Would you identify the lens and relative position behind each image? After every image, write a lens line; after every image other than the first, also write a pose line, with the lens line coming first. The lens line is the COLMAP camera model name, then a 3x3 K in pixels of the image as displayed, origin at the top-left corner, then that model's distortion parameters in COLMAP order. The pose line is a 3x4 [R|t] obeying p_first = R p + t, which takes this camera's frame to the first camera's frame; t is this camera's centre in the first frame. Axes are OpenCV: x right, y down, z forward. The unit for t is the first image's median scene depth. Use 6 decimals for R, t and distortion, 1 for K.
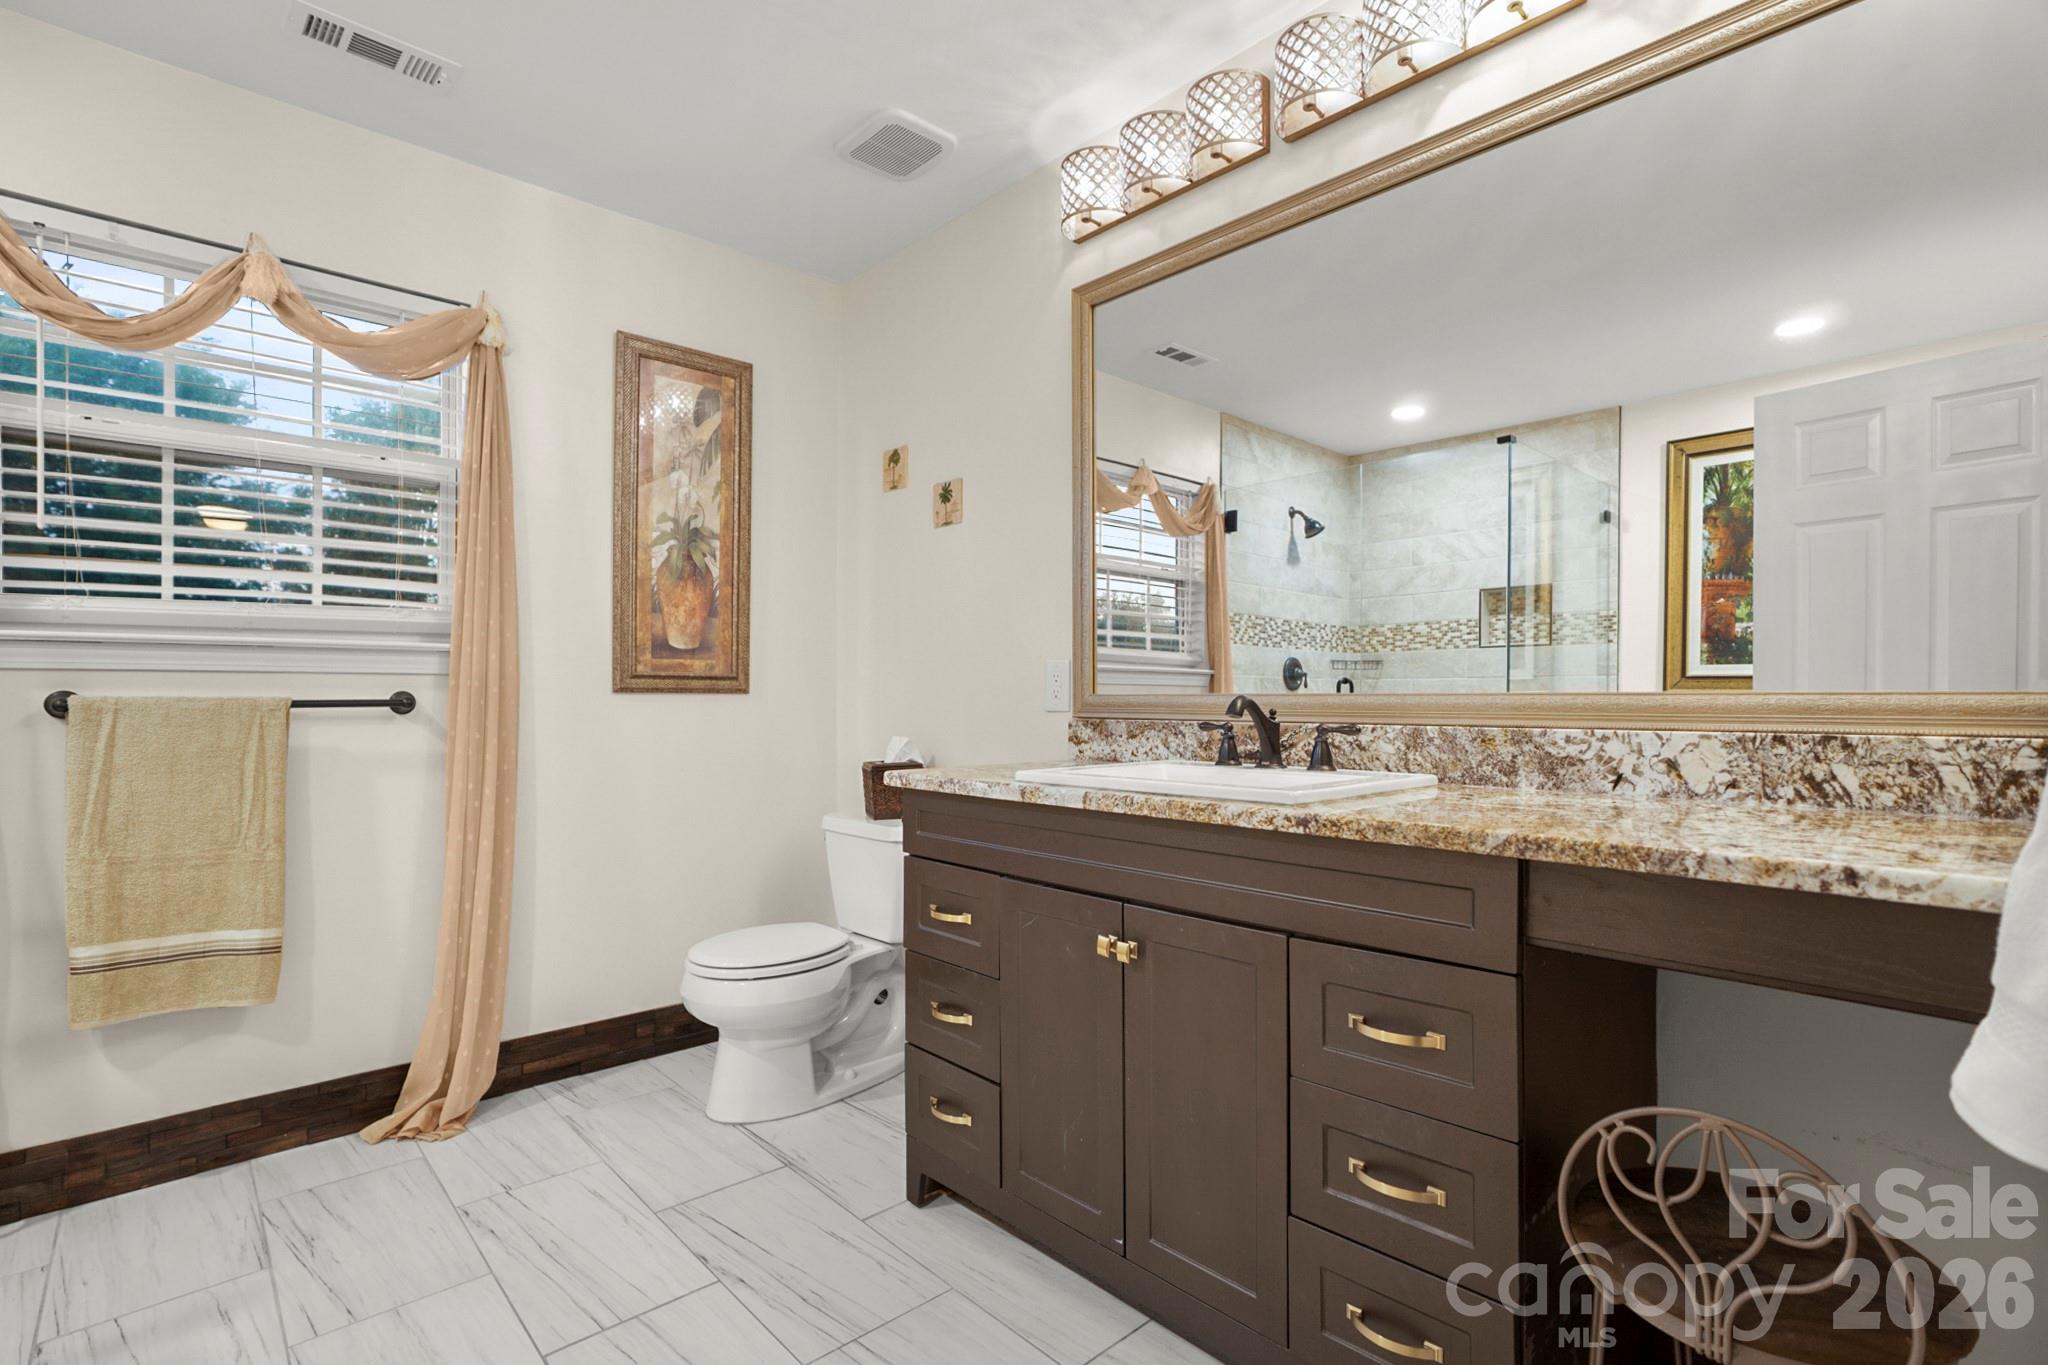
lens RADIAL K [[957.4, 0, 1022.5], [0, 957.4, 692.7], [0, 0, 1]] dist [-0.002847, -0.000097]
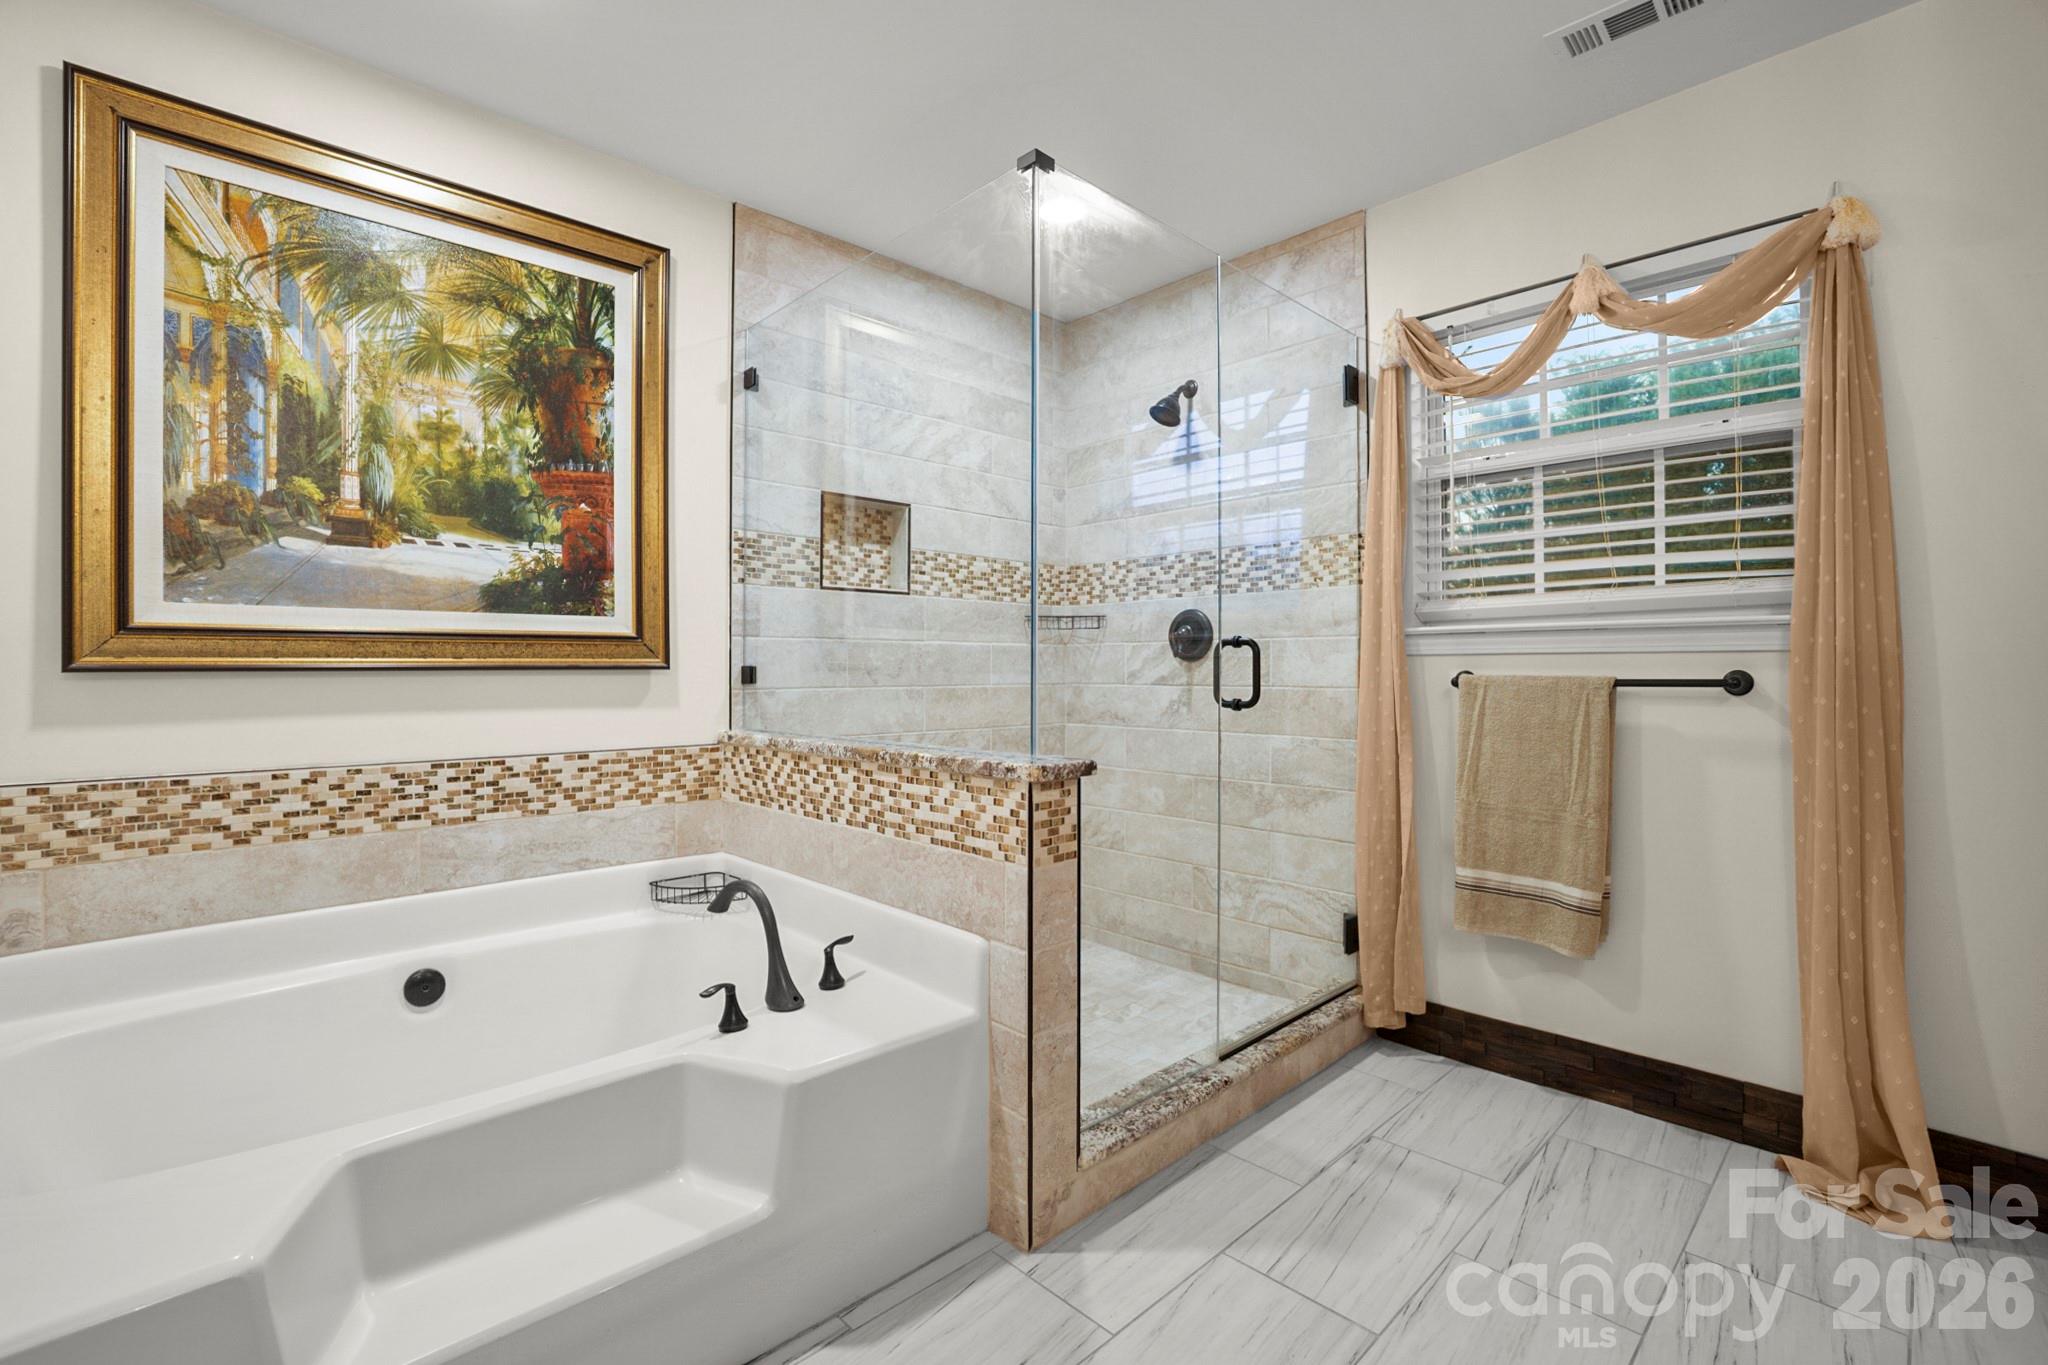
lens RADIAL K [[925.3, 0, 1043.1], [0, 925.3, 655.8], [0, 0, 1]] dist [-0.004095, -0.000111]
pose [[0.031286, -0.009055, -0.999469, 0.238096], [0.006537, 0.999939, -0.008855, -0.013680], [0.999489, -0.006257, 0.031343, 0.350208]]
